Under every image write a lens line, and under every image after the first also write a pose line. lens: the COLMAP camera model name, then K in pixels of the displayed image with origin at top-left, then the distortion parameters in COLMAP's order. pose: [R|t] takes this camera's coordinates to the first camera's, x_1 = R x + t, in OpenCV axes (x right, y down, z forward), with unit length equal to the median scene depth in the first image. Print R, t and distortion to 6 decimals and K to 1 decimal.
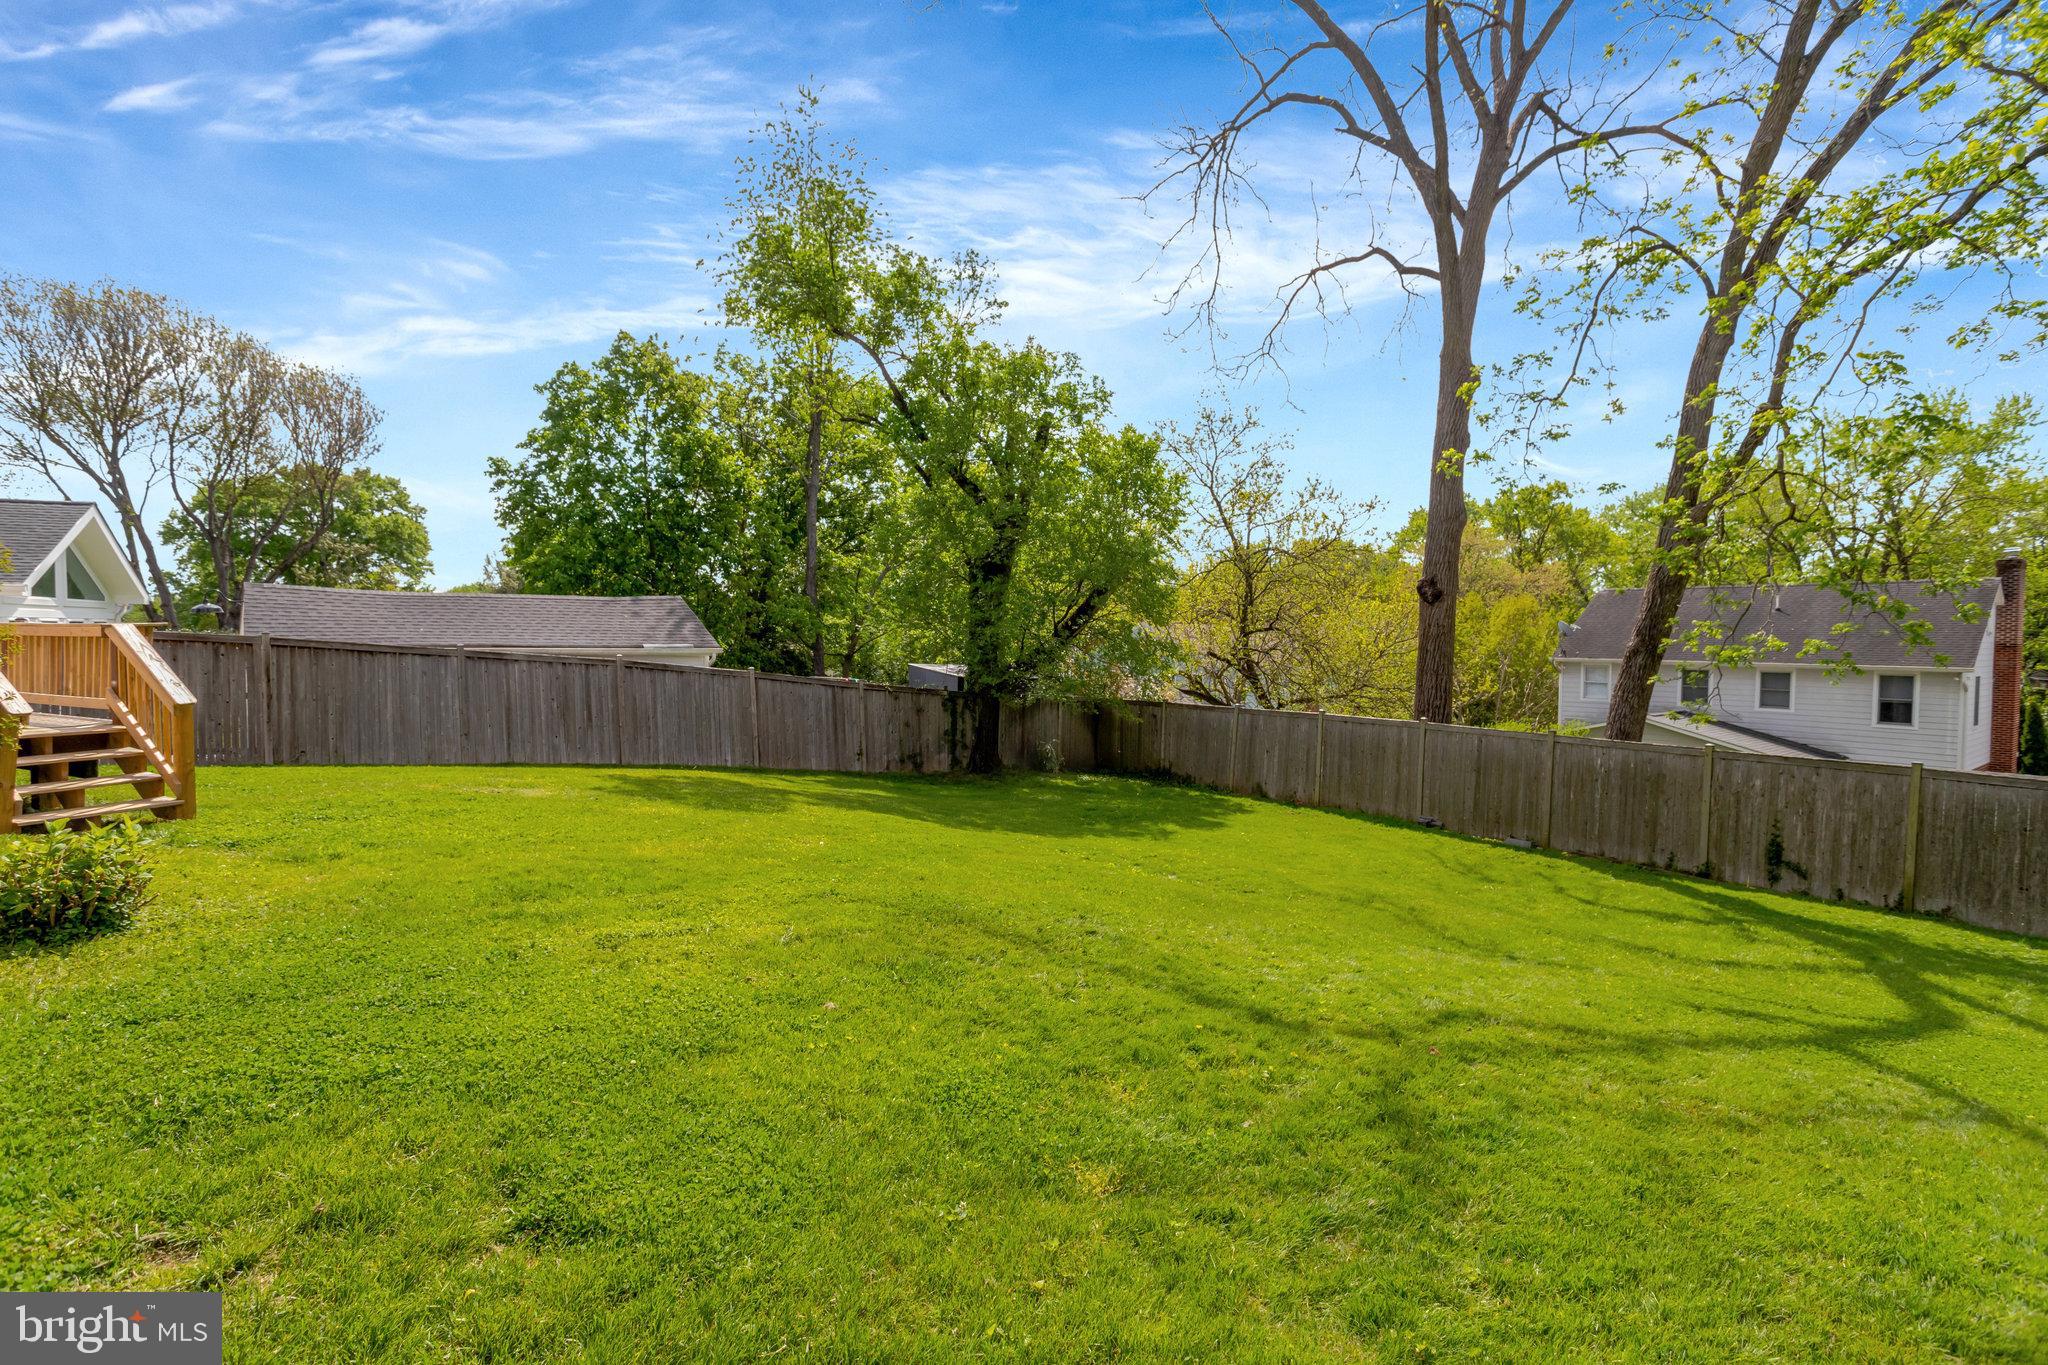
lens RADIAL K [[978.2, 0, 1015.8], [0, 978.2, 674.4], [0, 0, 1]] dist [-0.039025, 0.026563]
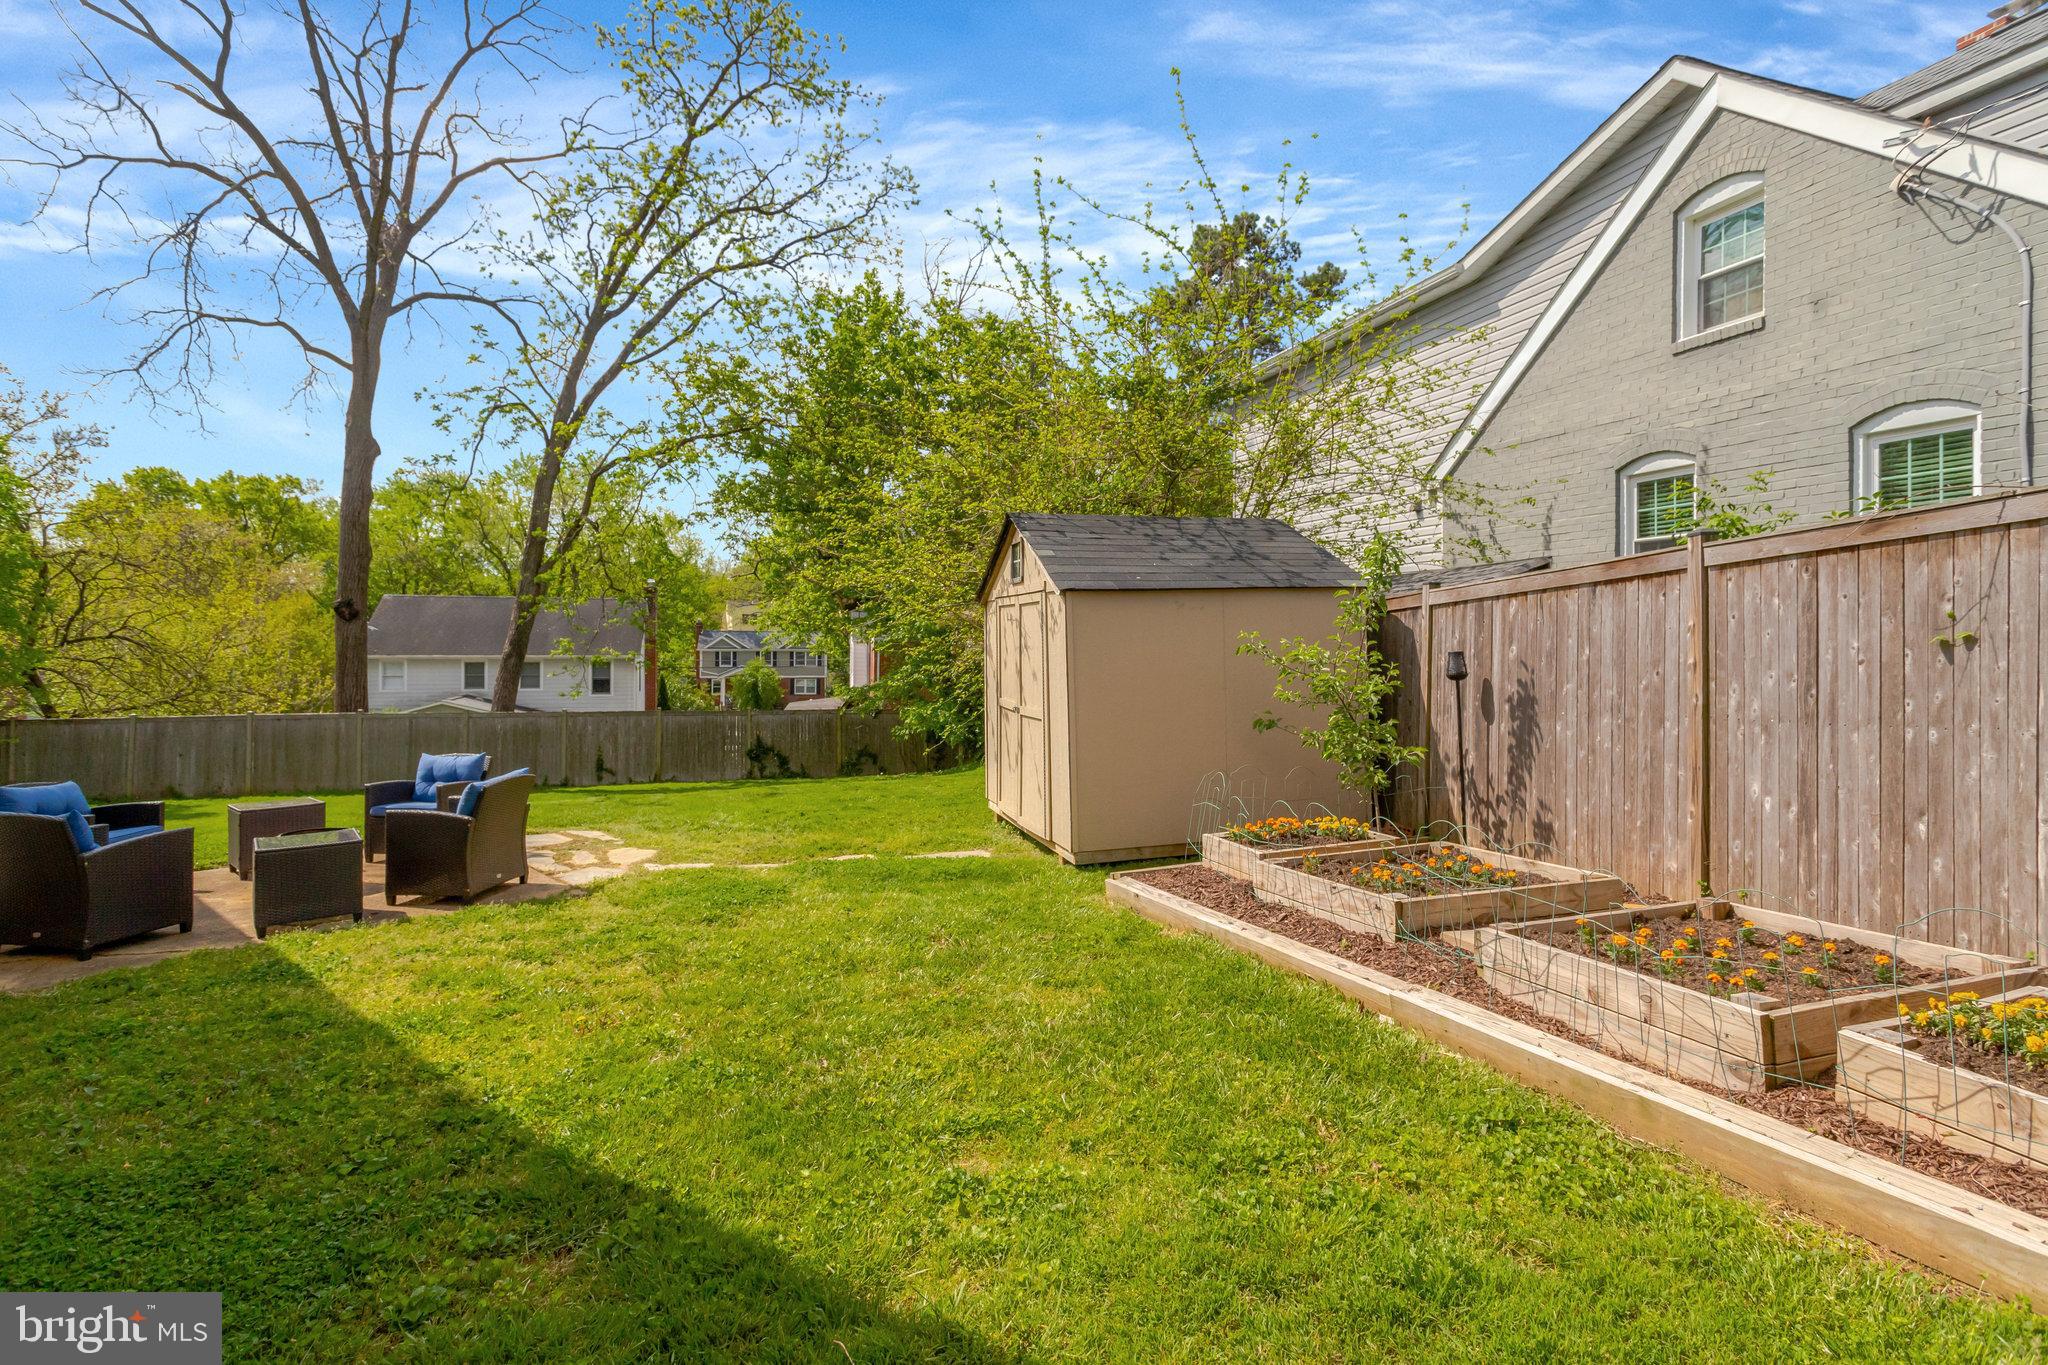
lens RADIAL K [[1016.0, 0, 1030.8], [0, 1016.0, 638.9], [0, 0, 1]] dist [-0.047878, 0.031869]
pose [[0.373445, -0.015745, 0.927518, -0.466387], [0.039114, 0.999234, 0.001214, -0.015442], [-0.926827, 0.035826, 0.373775, -0.328712]]
